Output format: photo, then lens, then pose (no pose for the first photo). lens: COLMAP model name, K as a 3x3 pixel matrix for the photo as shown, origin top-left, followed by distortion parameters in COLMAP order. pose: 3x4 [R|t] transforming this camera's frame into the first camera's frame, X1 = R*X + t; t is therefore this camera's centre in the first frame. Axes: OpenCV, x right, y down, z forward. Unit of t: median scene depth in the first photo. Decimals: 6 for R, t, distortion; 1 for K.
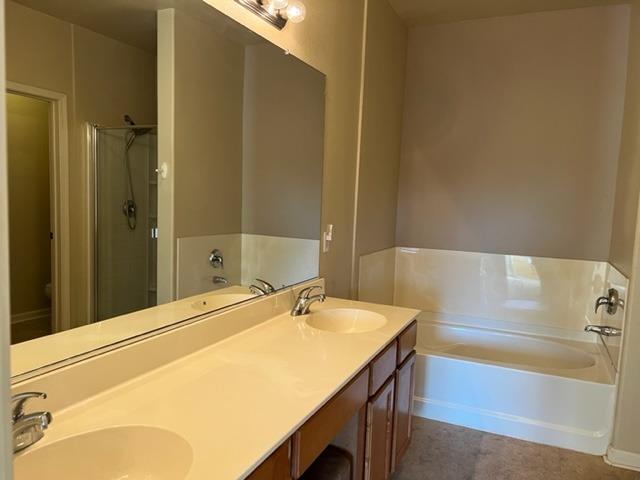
lens RADIAL K [[489.6, 0, 319.0], [0, 489.6, 241.7], [0, 0, 1]] dist [0.041272, -0.033825]
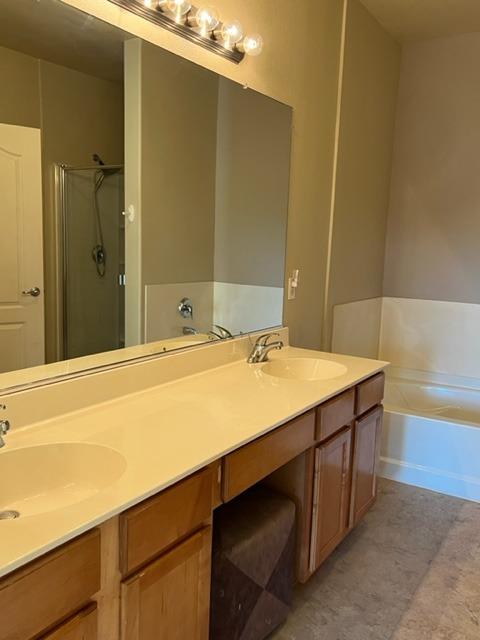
lens RADIAL K [[570.0, 0, 239.0], [0, 570.0, 321.8], [0, 0, 1]] dist [0.080802, -0.107958]
pose [[0.989705, 0.017132, -0.142091, 0.071334], [-0.010571, 0.998848, 0.046804, 0.013931], [0.142729, -0.044820, 0.988746, -0.100454]]
